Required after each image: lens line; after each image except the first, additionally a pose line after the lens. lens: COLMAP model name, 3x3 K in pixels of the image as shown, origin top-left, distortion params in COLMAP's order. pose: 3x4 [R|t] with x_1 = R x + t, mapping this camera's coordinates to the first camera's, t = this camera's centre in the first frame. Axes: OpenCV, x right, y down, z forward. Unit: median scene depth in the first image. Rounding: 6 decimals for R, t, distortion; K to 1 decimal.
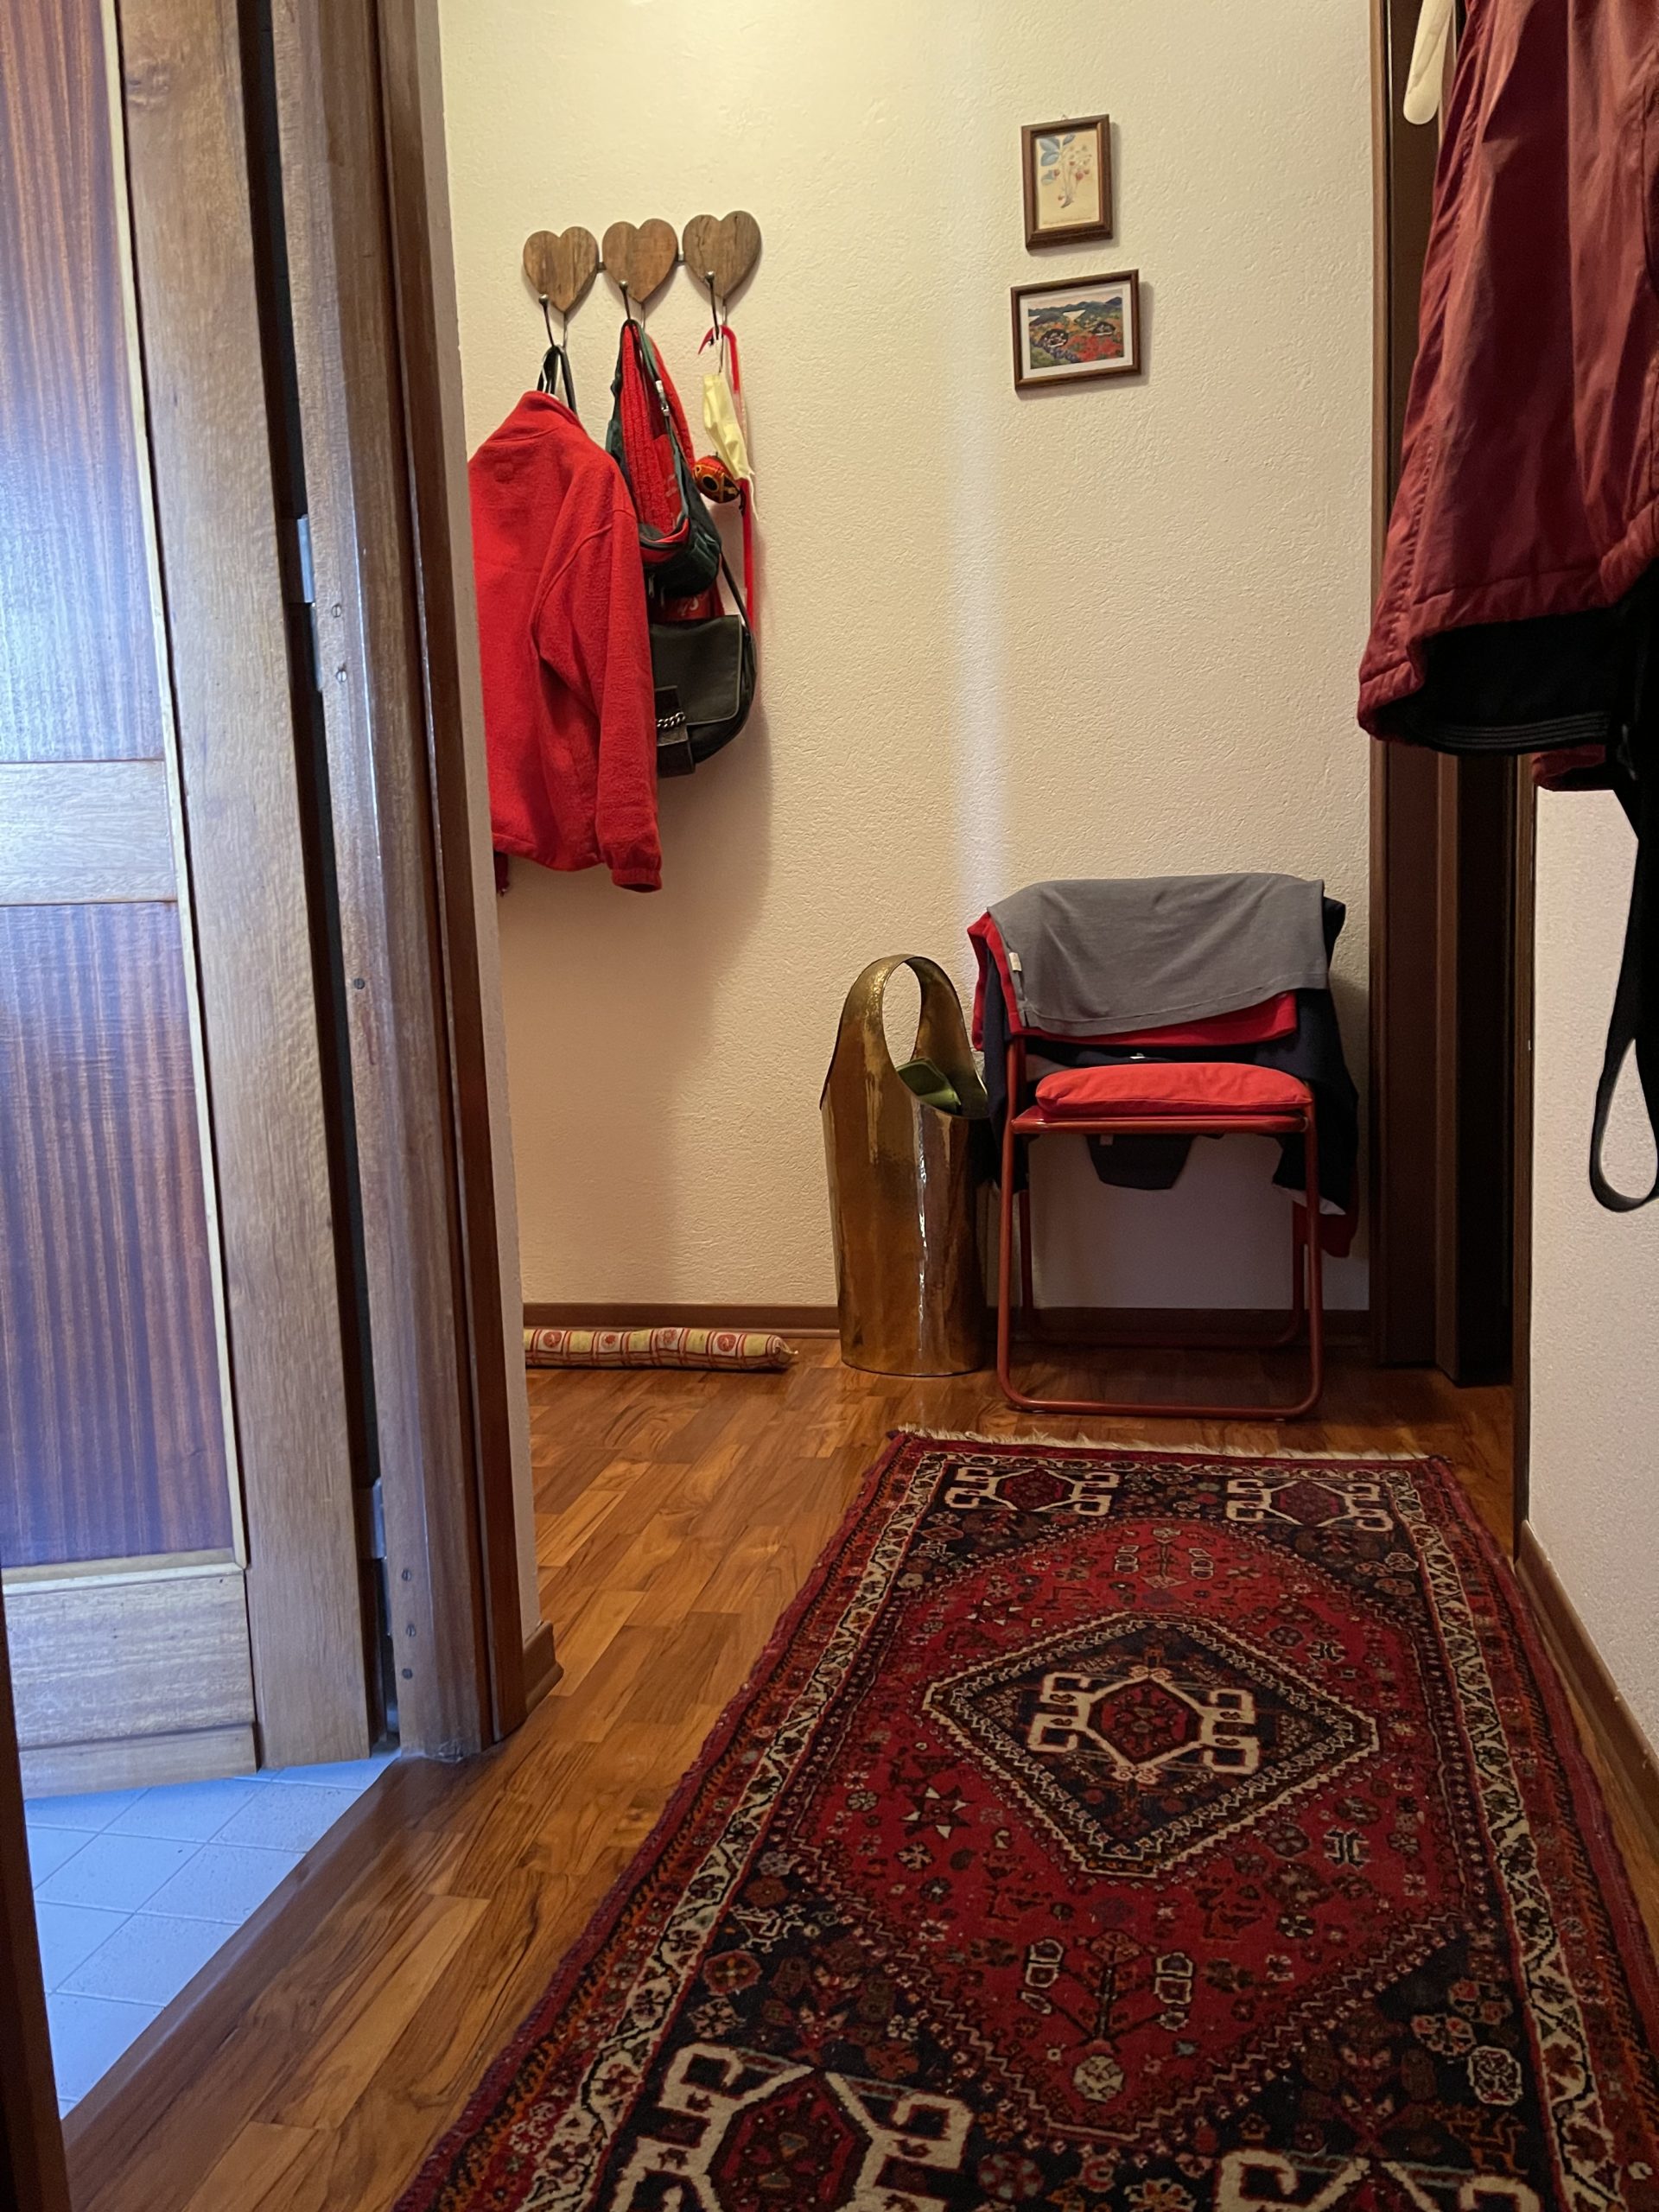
lens RADIAL K [[1676.8, 0, 829.5], [0, 1676.8, 1106.0], [0, 0, 1]] dist [0.066214, -0.100248]
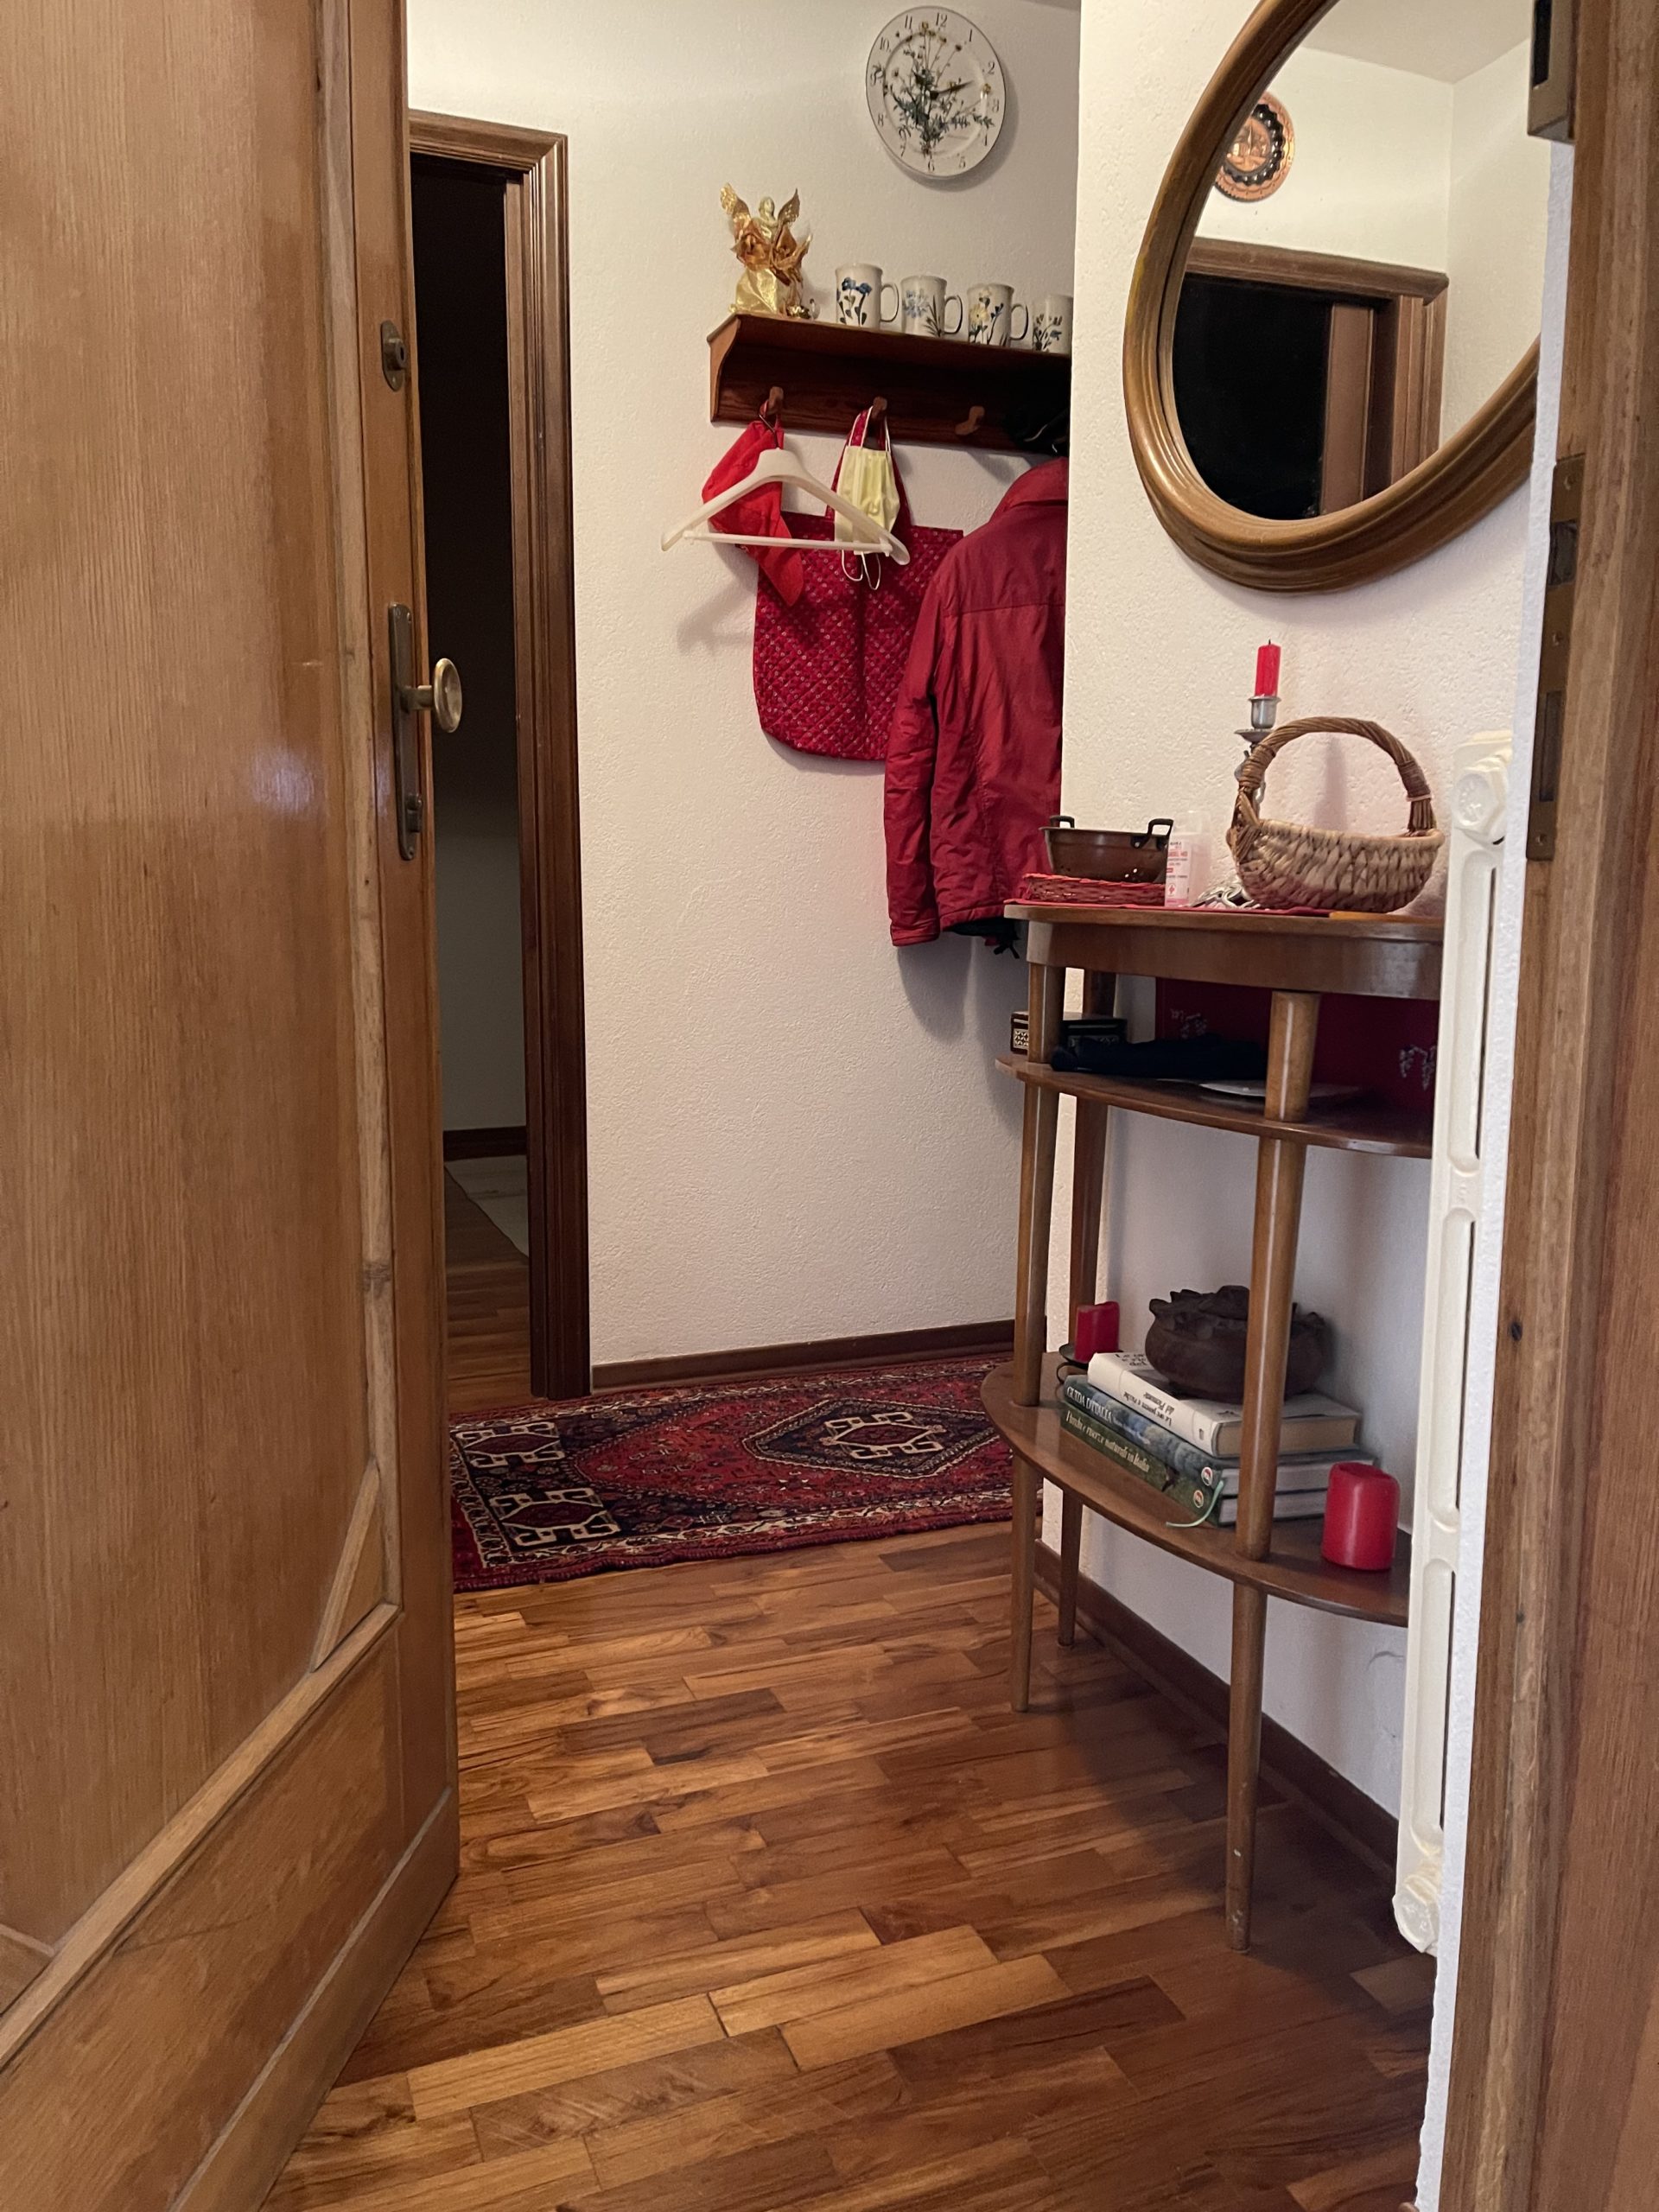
lens RADIAL K [[1676.8, 0, 829.5], [0, 1676.8, 1106.0], [0, 0, 1]] dist [0.066214, -0.100248]
pose [[-0.553991, -0.077833, 0.828877, -1.168460], [0.111994, 0.979603, 0.166839, -0.276567], [-0.824956, 0.185257, -0.533974, 1.795288]]
